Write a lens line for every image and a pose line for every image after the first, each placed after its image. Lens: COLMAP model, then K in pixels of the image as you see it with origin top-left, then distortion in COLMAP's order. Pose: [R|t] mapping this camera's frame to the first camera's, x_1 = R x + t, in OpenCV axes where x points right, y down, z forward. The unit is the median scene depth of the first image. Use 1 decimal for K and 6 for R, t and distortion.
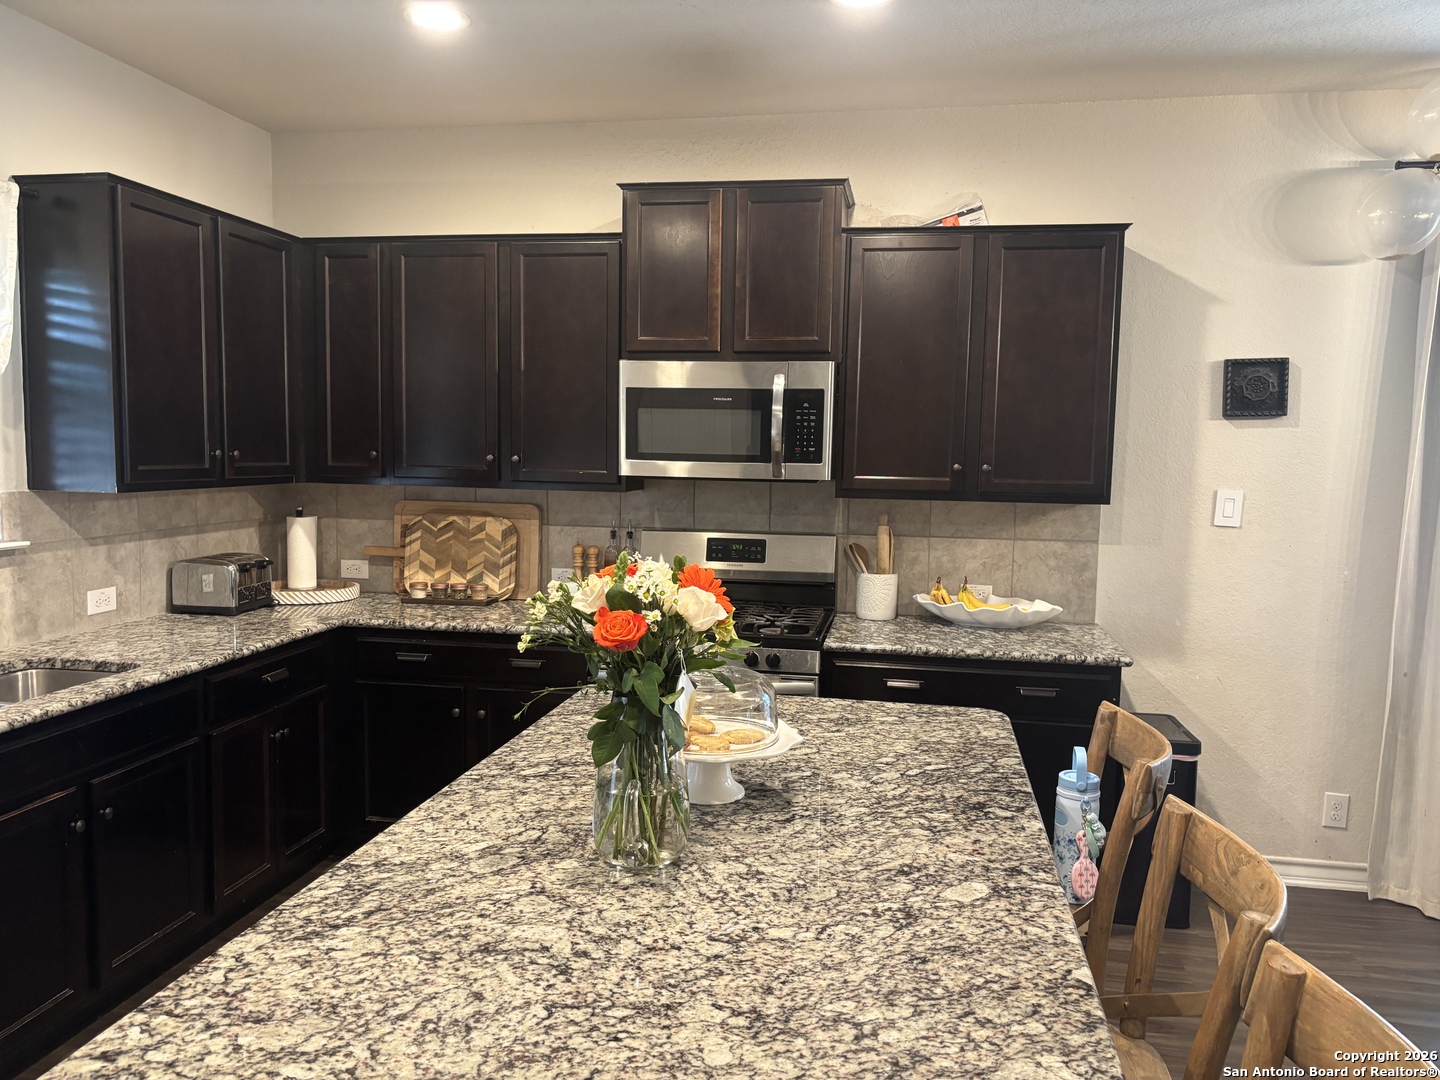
lens RADIAL K [[1064.3, 0, 720.0], [0, 1064.3, 540.0], [0, 0, 1]] dist [0.054165, -0.069137]
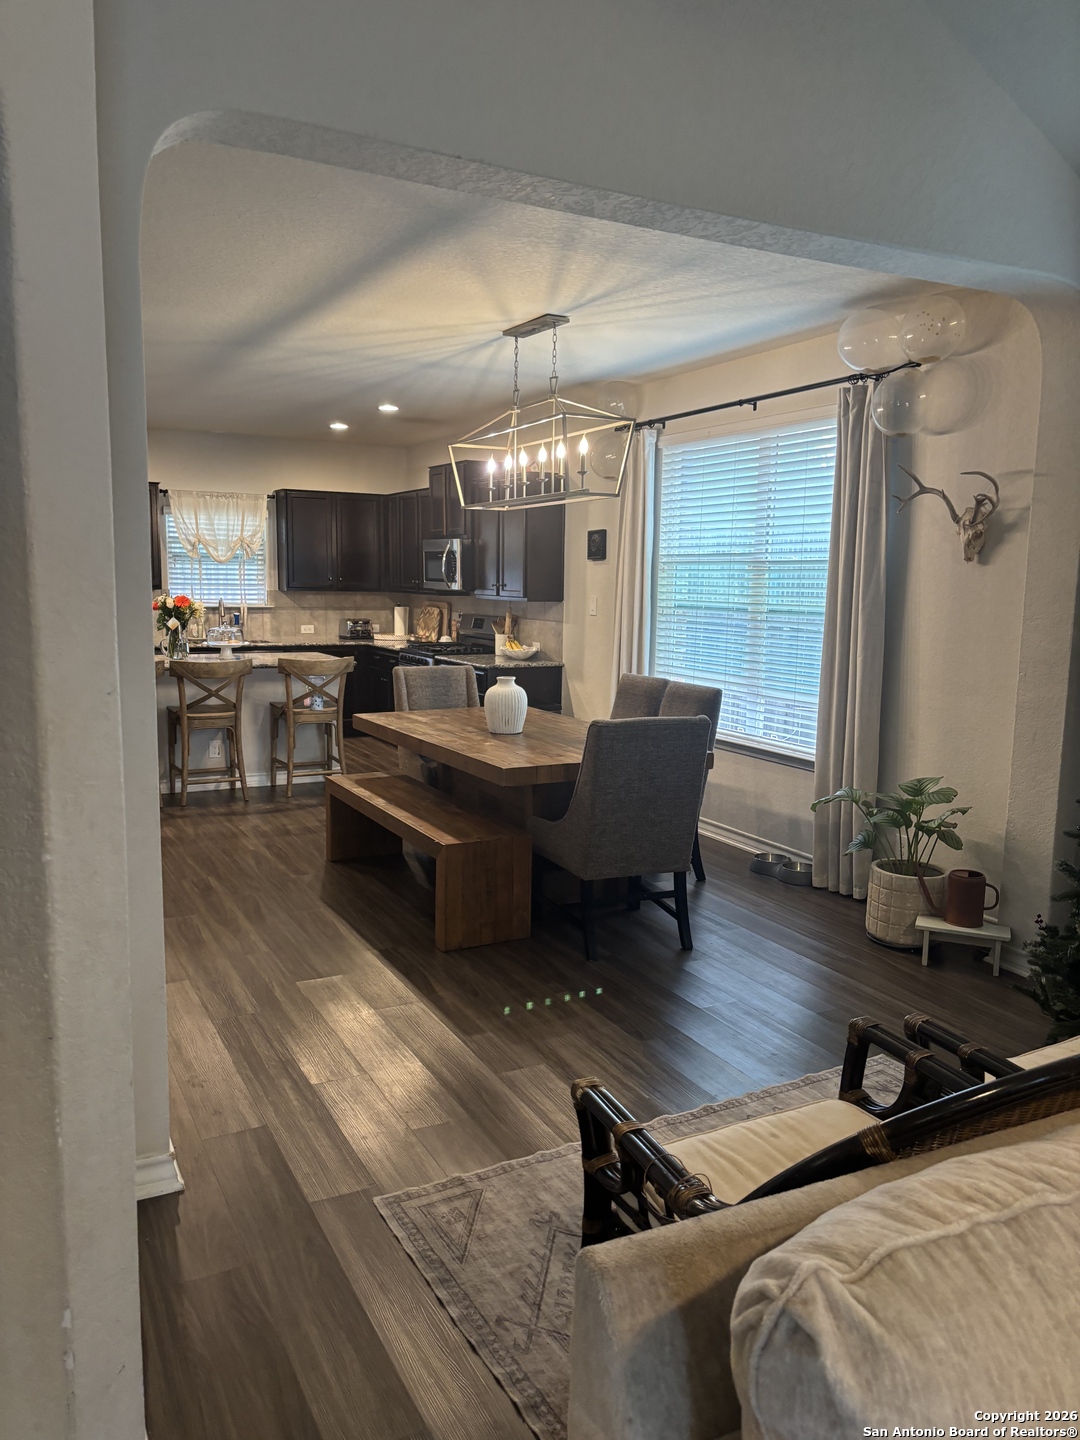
lens RADIAL K [[1065.4, 0, 540.0], [0, 1065.4, 720.0], [0, 0, 1]] dist [0.098755, -0.122051]
pose [[0.623632, 0.097781, -0.775578, 6.061920], [-0.073057, 0.995094, 0.066713, 0.174846], [0.778296, 0.015057, 0.627717, -0.981470]]
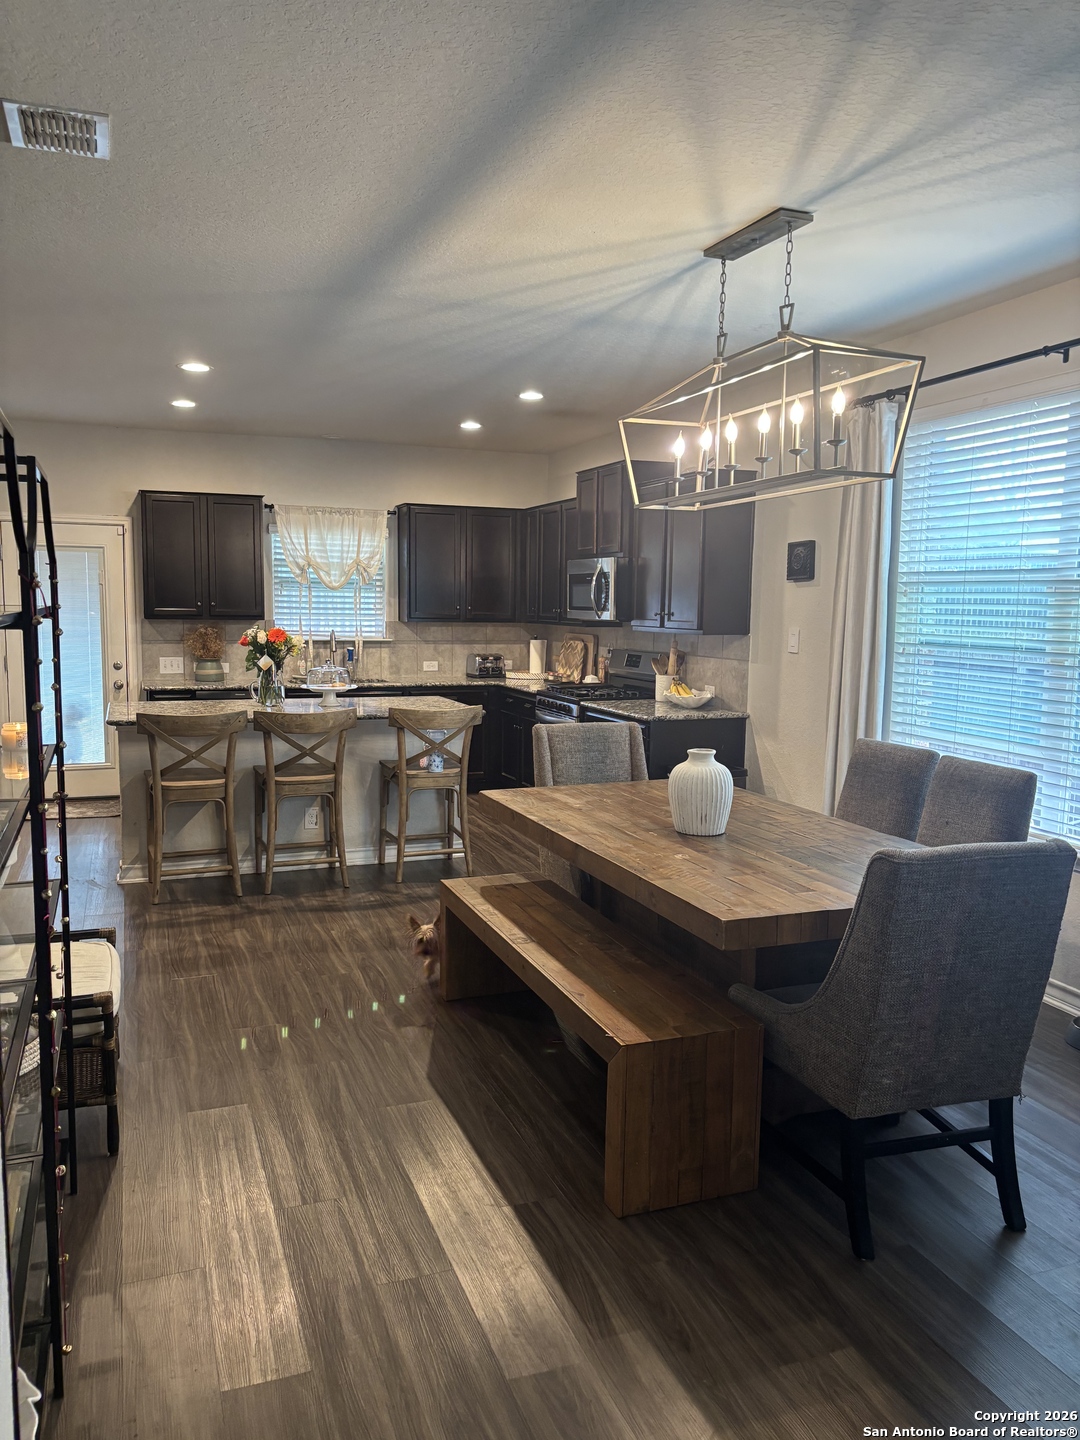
lens RADIAL K [[1065.4, 0, 540.0], [0, 1065.4, 720.0], [0, 0, 1]] dist [0.098755, -0.122051]
pose [[0.526371, 0.084510, -0.846045, 4.860295], [-0.079599, 0.995576, 0.049923, 0.105817], [0.846521, 0.041066, 0.530770, -0.323198]]
